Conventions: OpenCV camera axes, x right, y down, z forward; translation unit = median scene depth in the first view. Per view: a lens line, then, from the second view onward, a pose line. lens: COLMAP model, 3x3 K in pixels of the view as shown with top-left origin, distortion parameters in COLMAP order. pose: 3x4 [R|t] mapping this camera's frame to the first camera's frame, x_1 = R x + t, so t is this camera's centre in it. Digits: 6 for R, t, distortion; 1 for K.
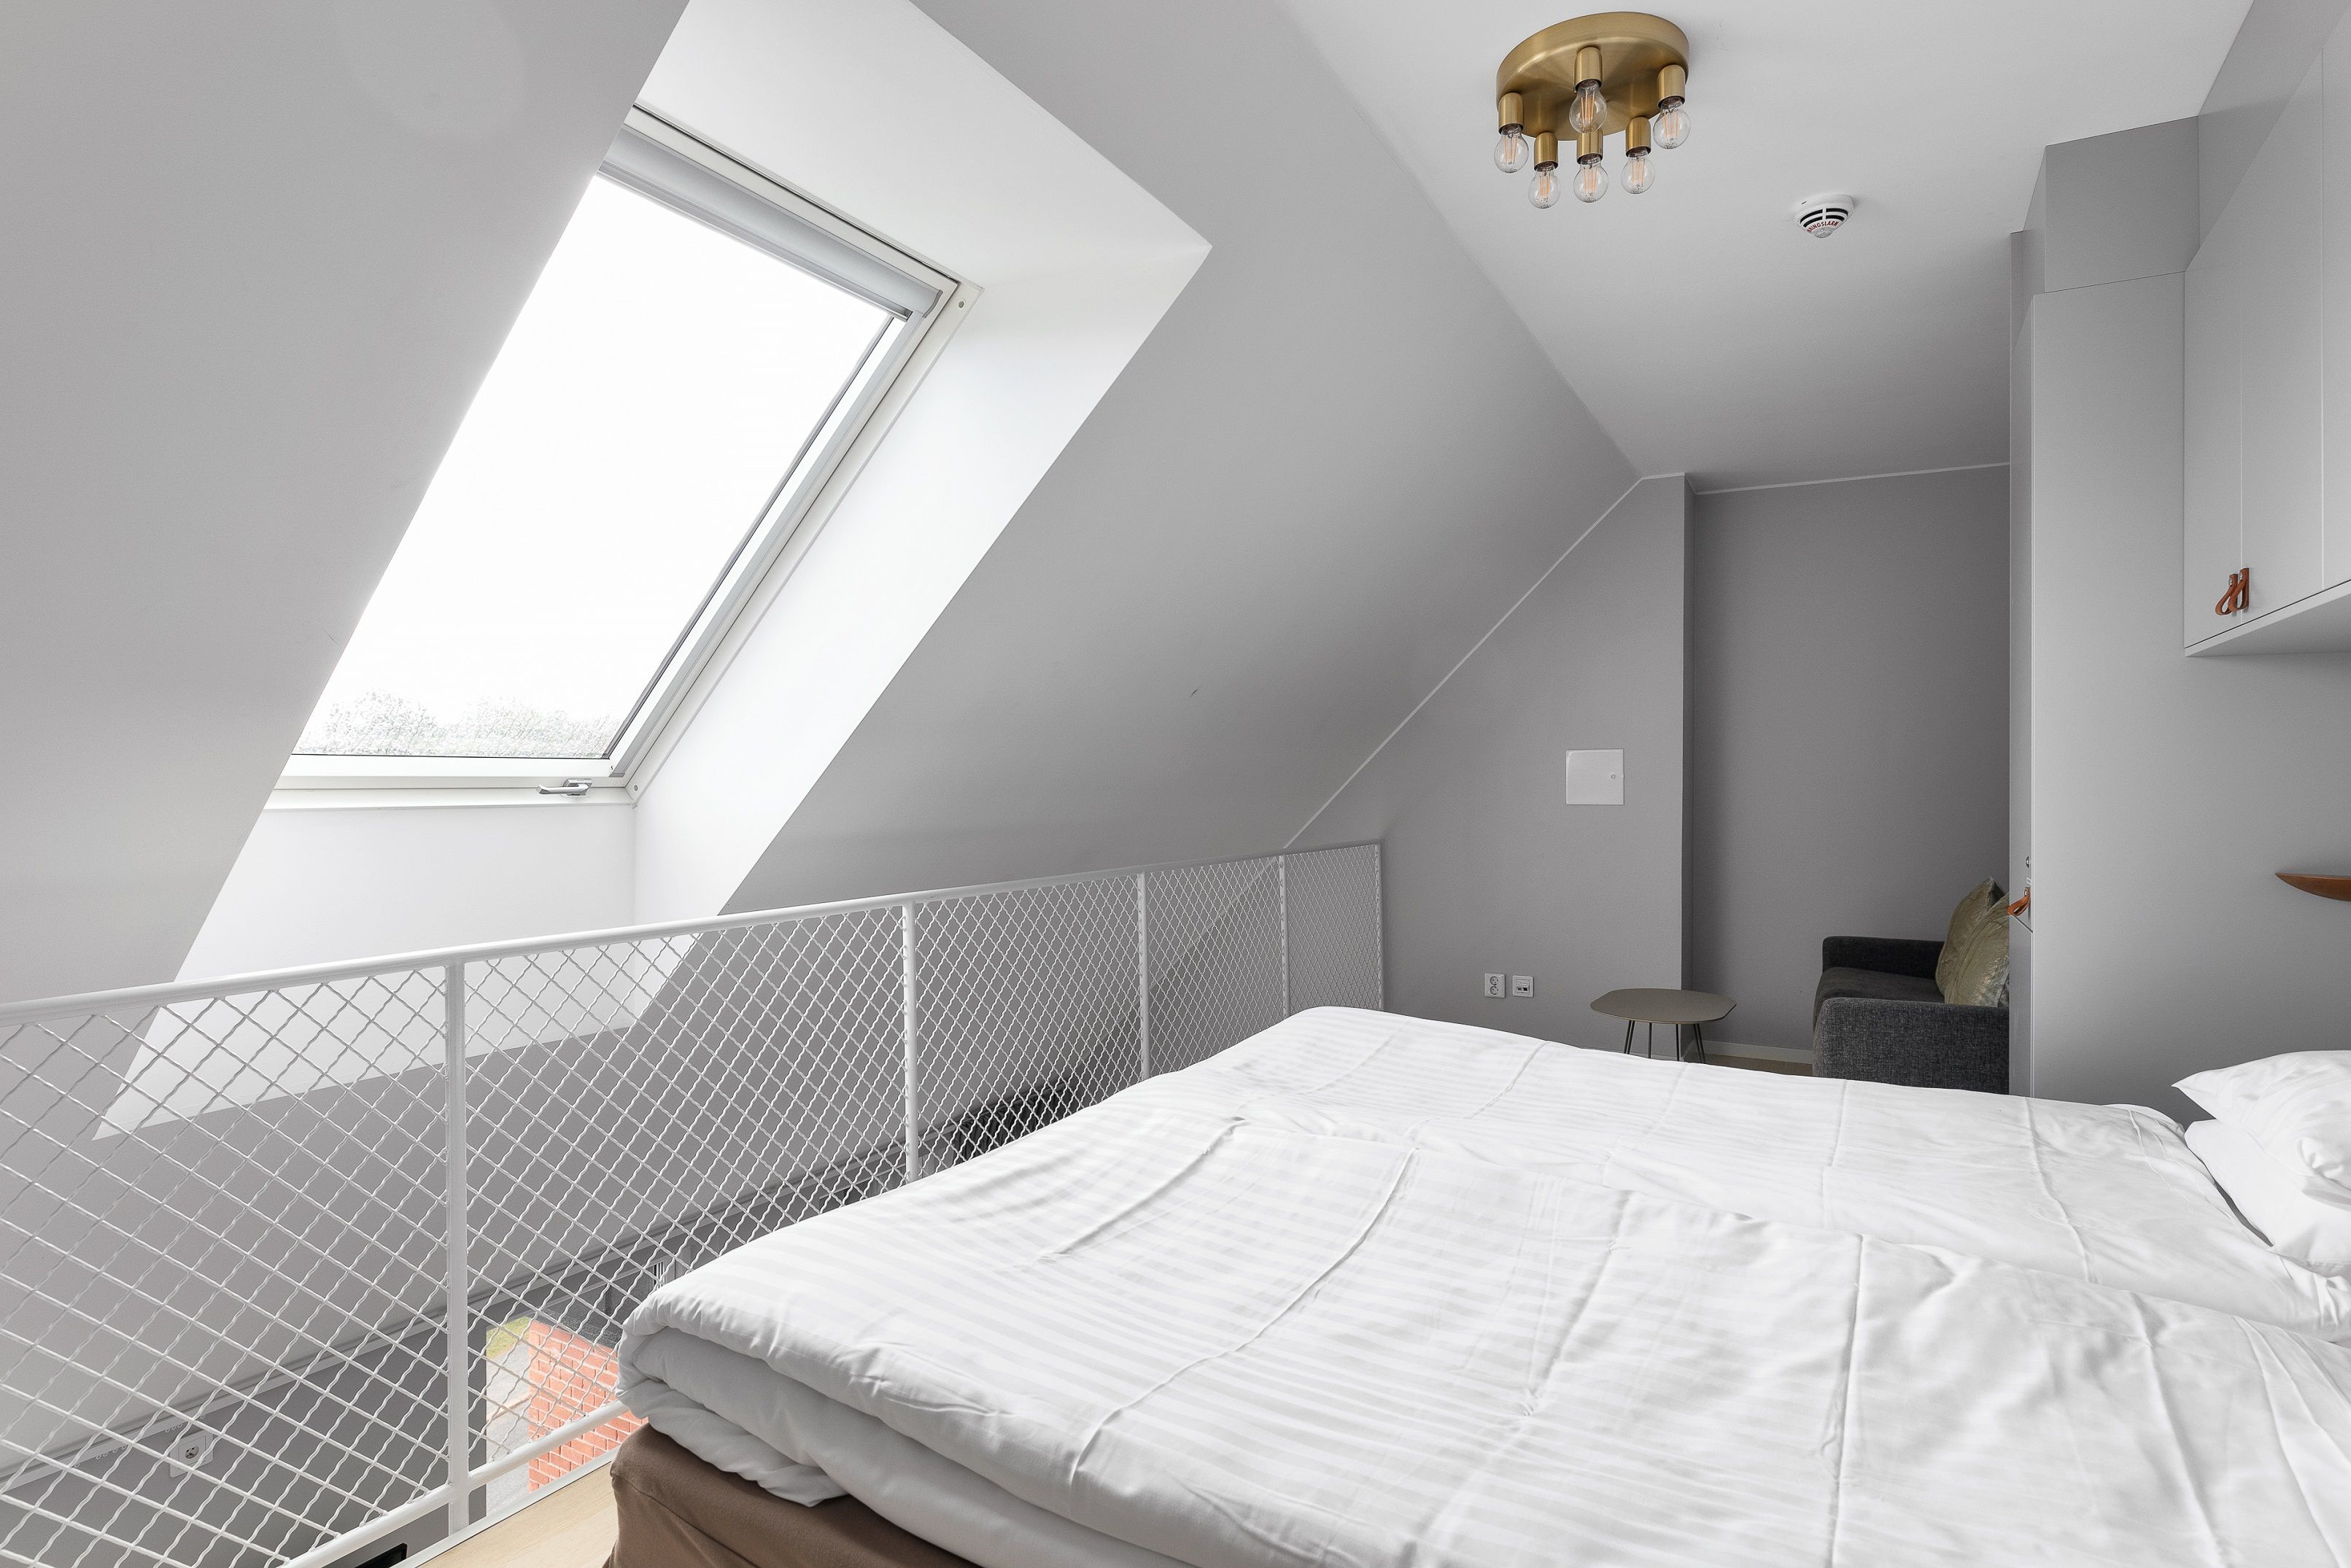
lens RADIAL K [[1190.3, 0, 1177.6], [0, 1190.3, 777.0], [0, 0, 1]] dist [-0.000755, -0.000993]
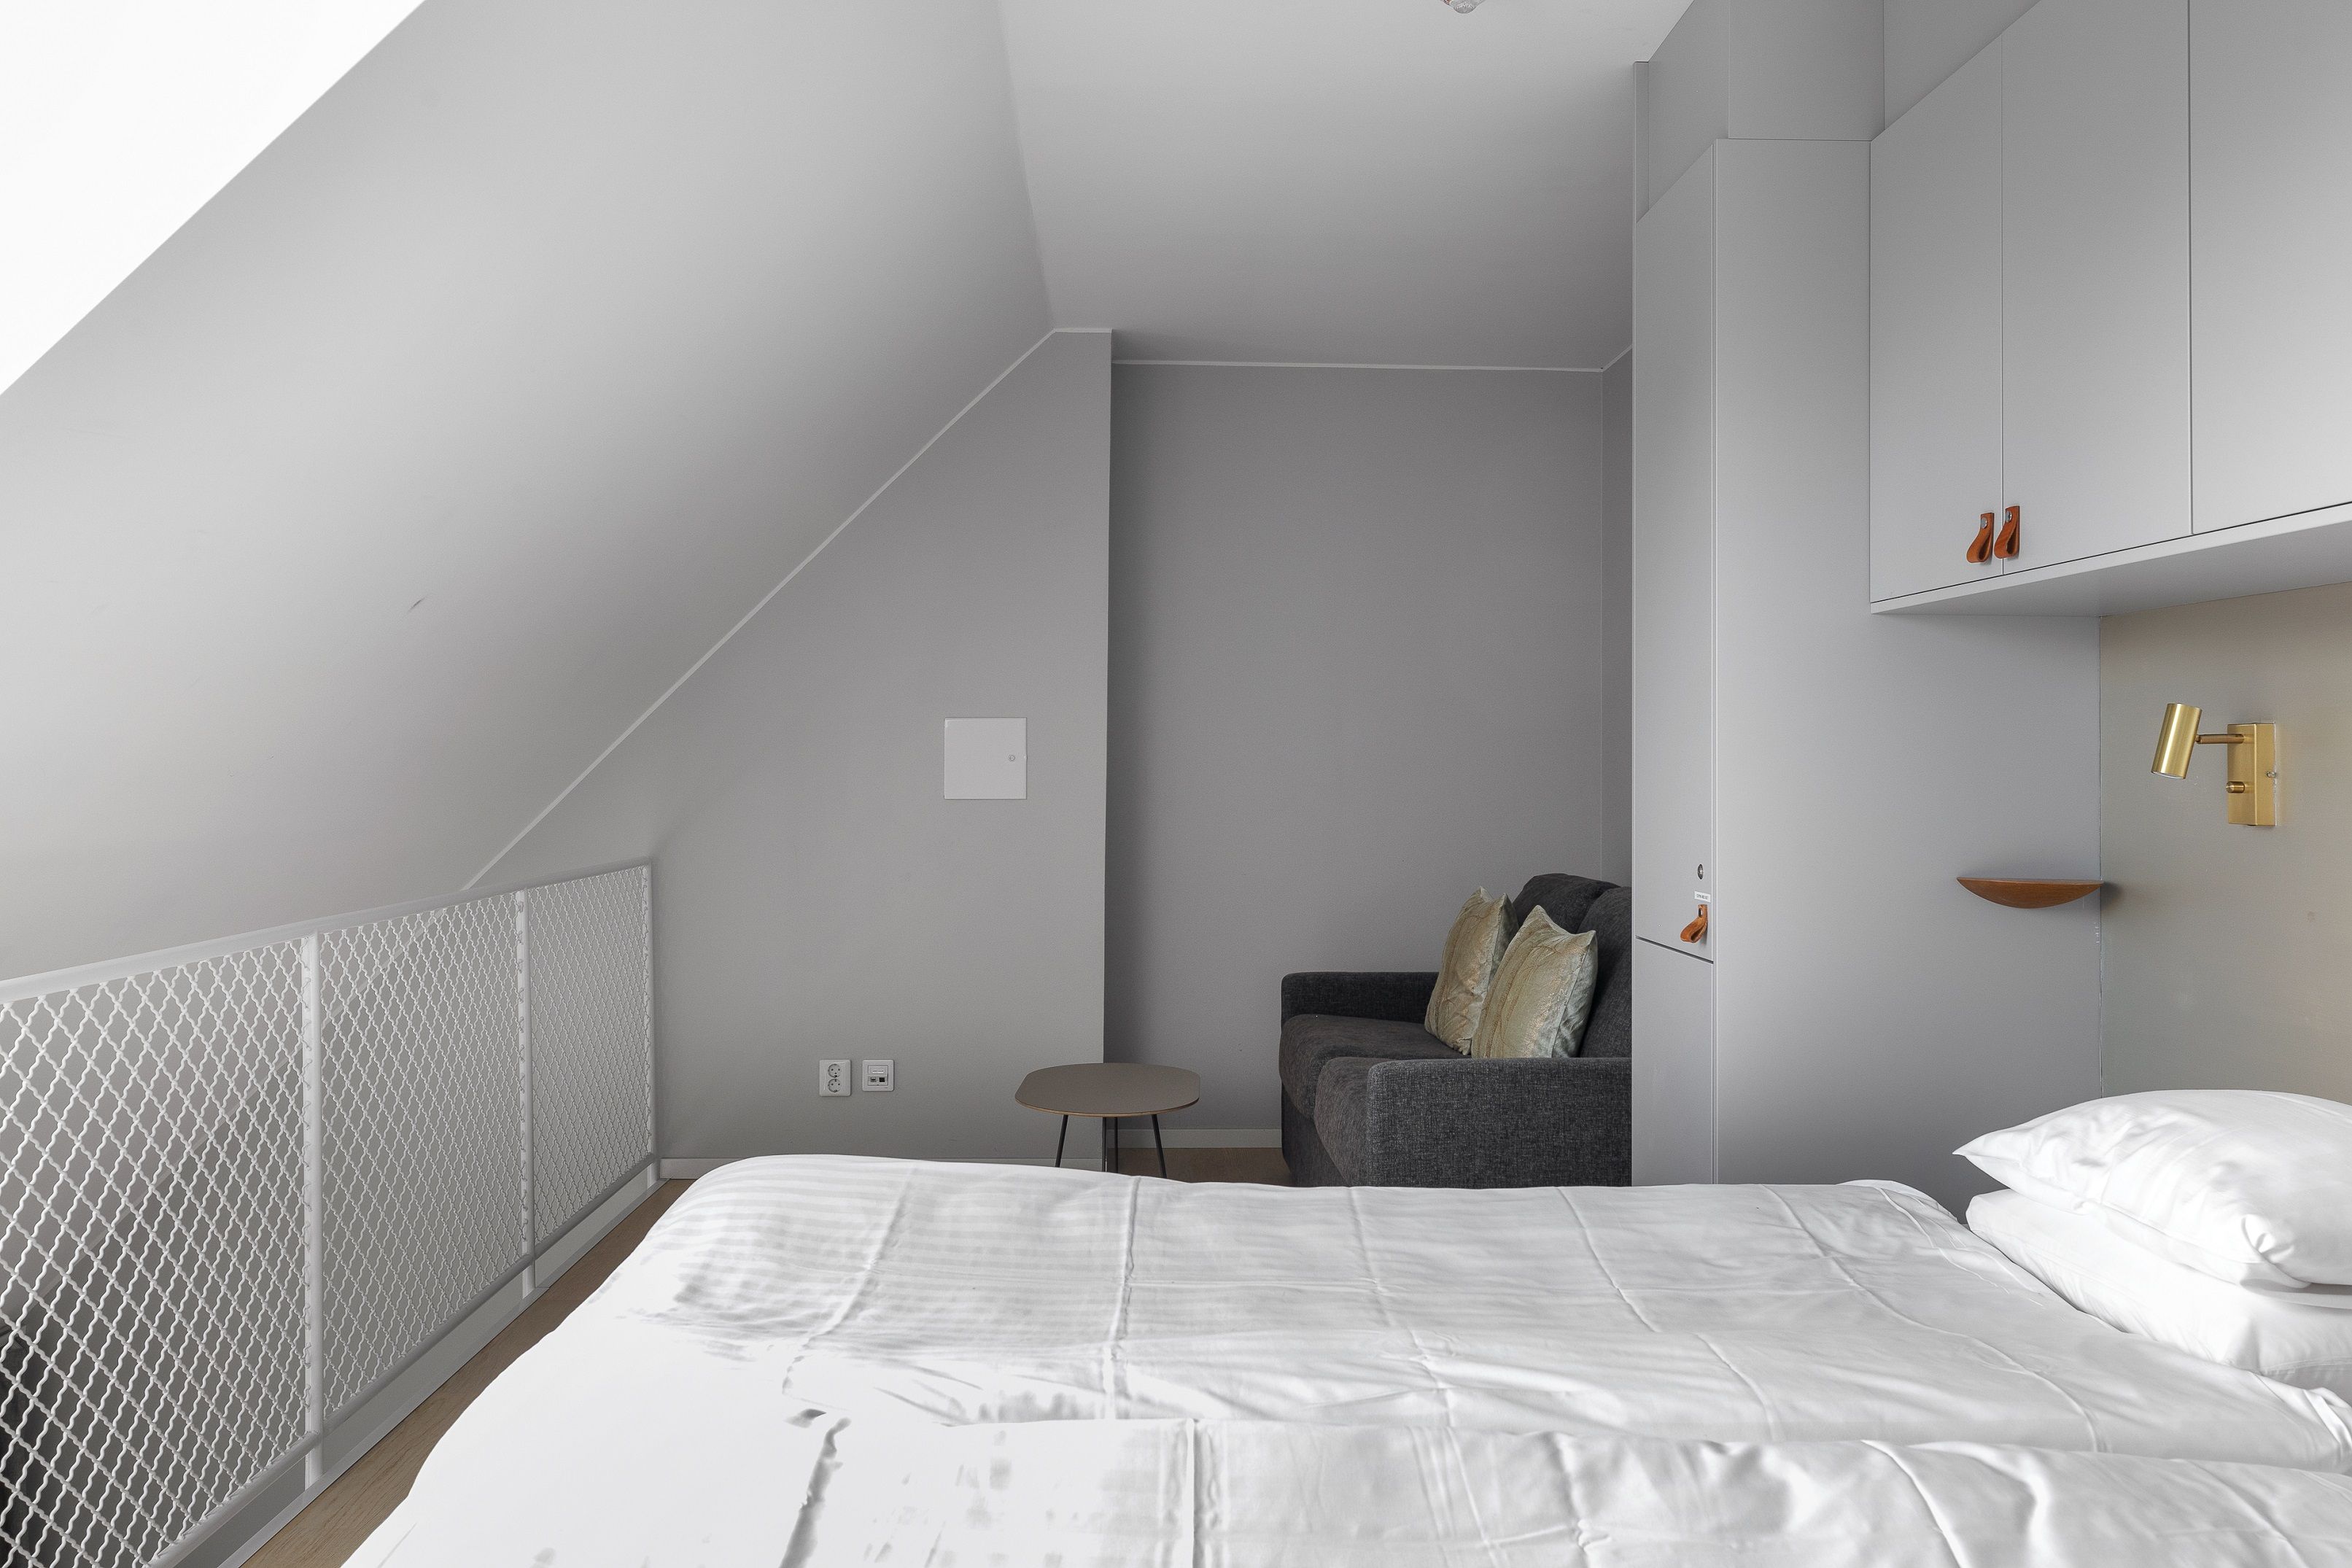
lens RADIAL K [[1754.9, 0, 1171.8], [0, 1754.9, 732.1], [0, 0, 1]] dist [0.000663, -0.001818]
pose [[0.864347, 0.010820, 0.502780, -0.169138], [-0.003629, 0.999877, -0.015280, -0.000577], [-0.502883, 0.011383, 0.864280, 0.209685]]
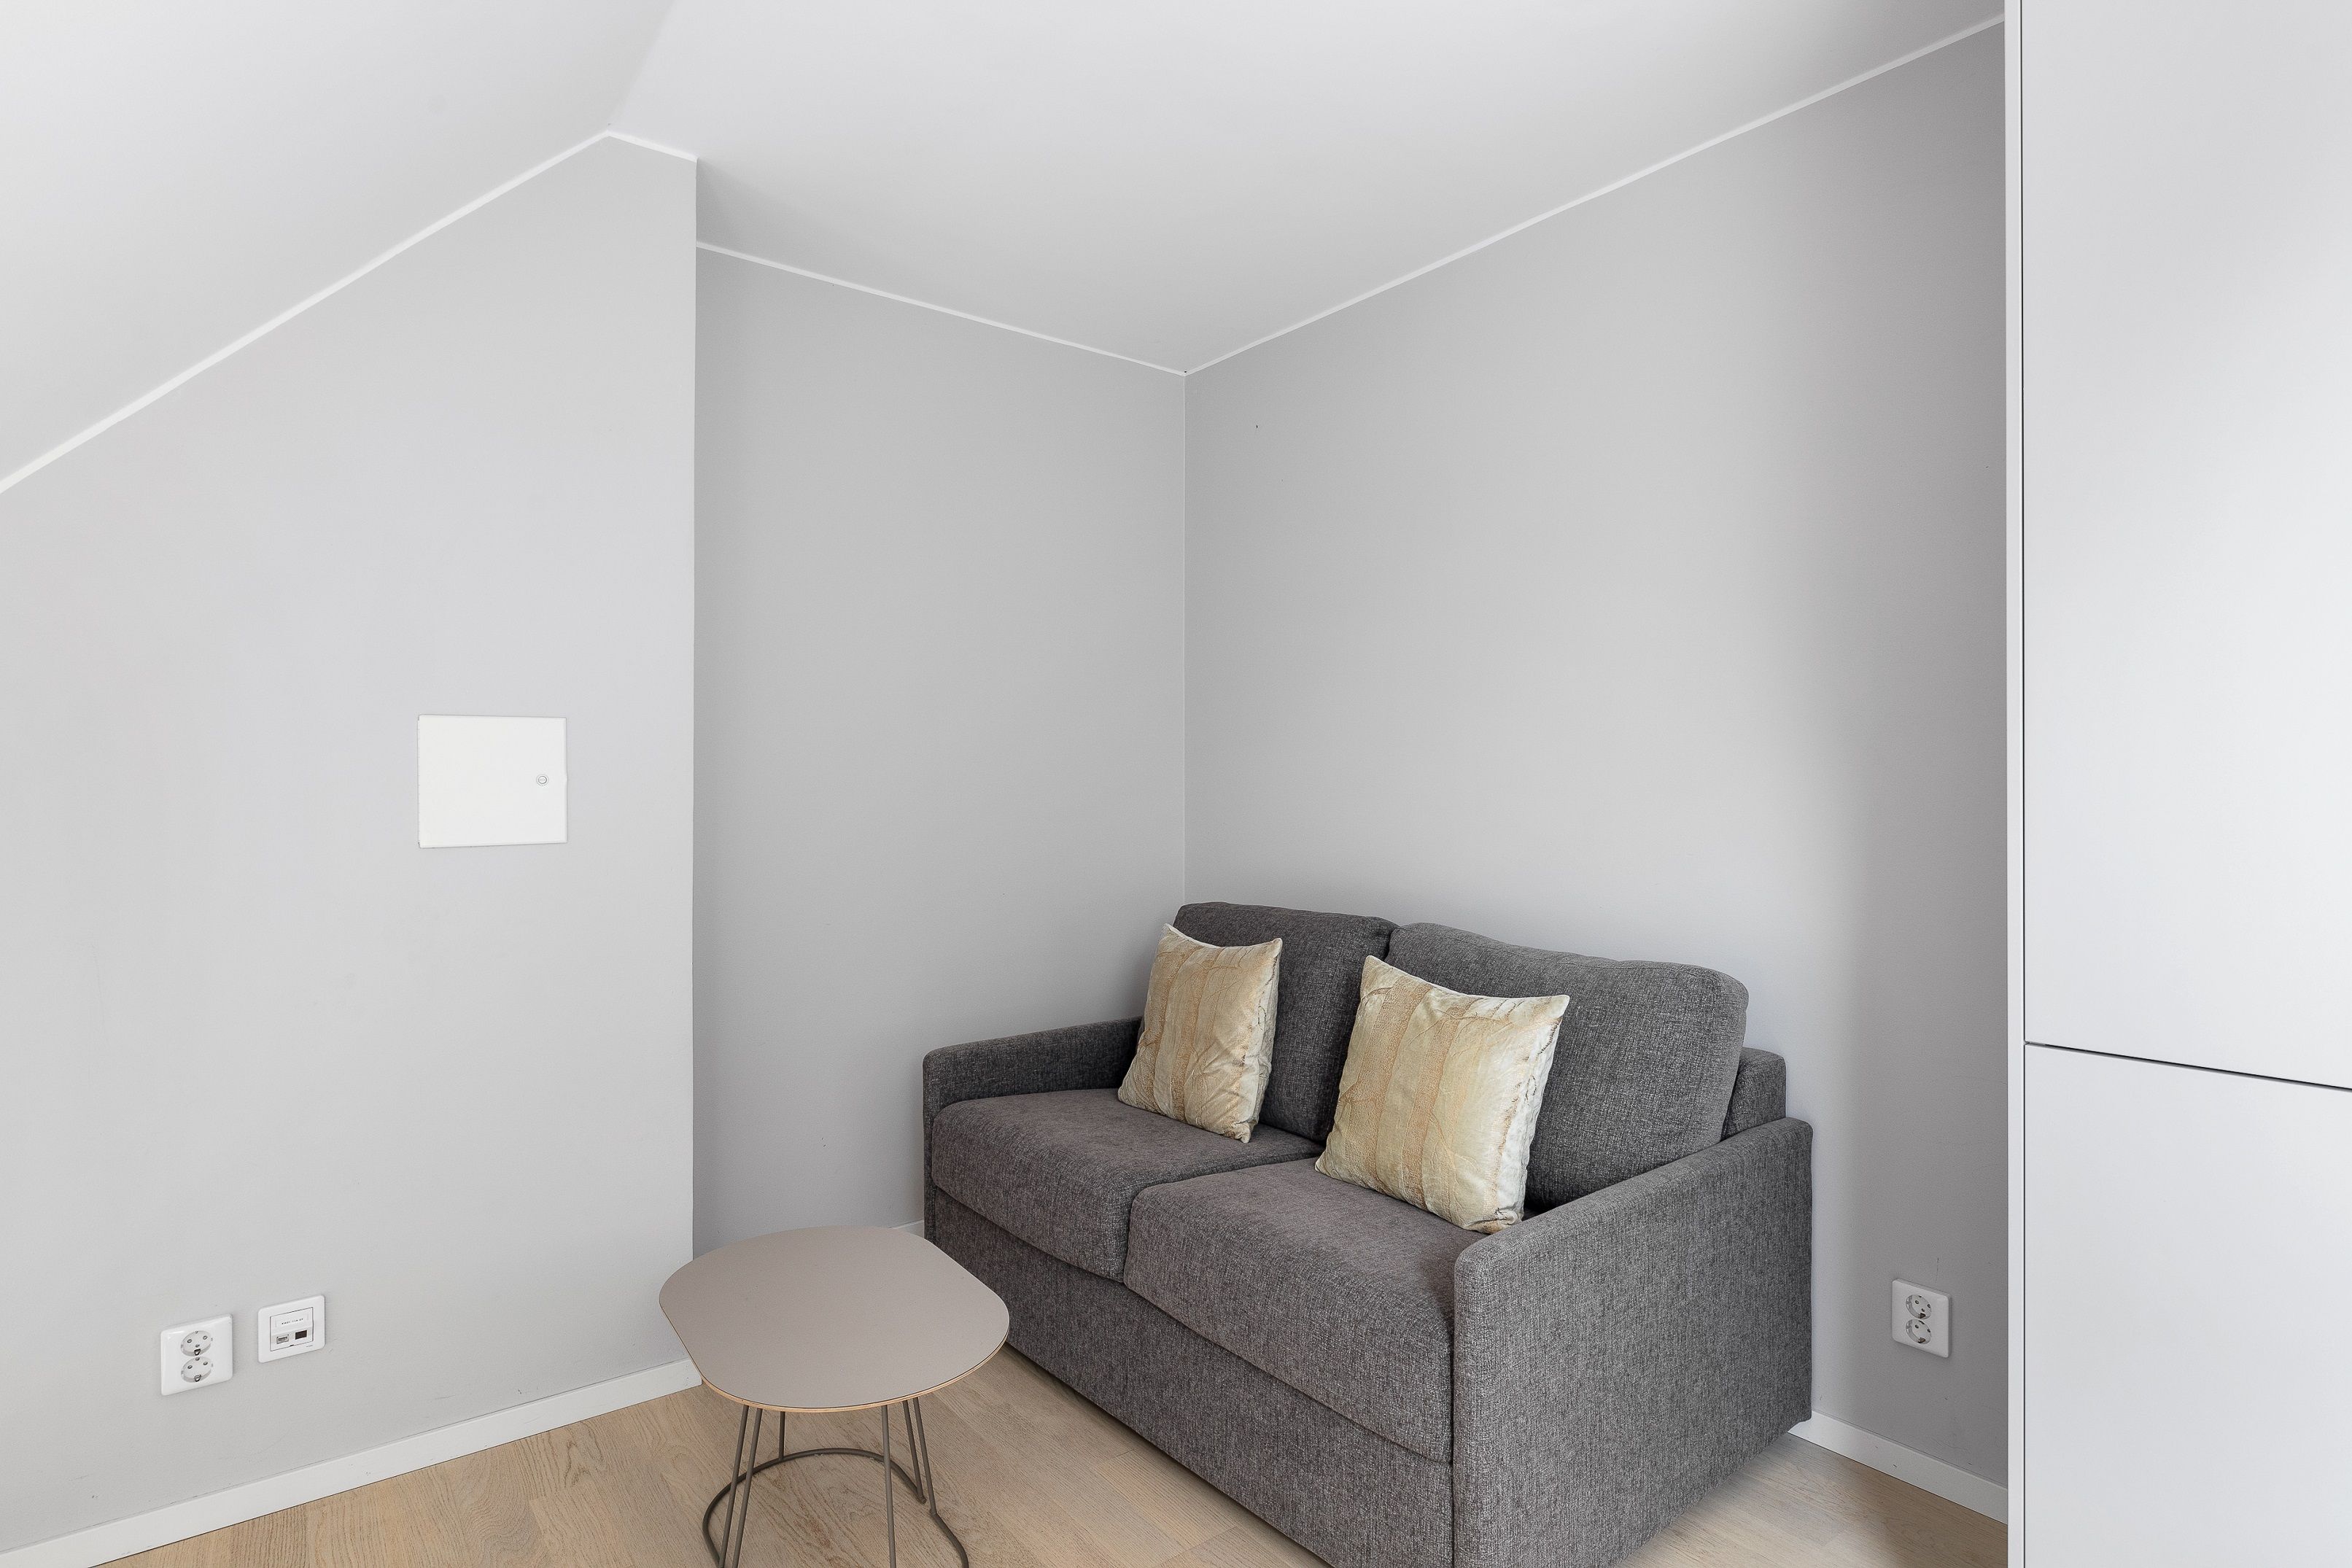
lens RADIAL K [[1190.9, 0, 1178.1], [0, 1190.9, 777.0], [0, 0, 1]] dist [-0.000755, -0.000993]
pose [[0.397092, -0.000060, 0.917779, 0.148758], [0.000045, 1.000000, 0.000046, -0.003062], [-0.917779, 0.000023, 0.397092, 1.648571]]
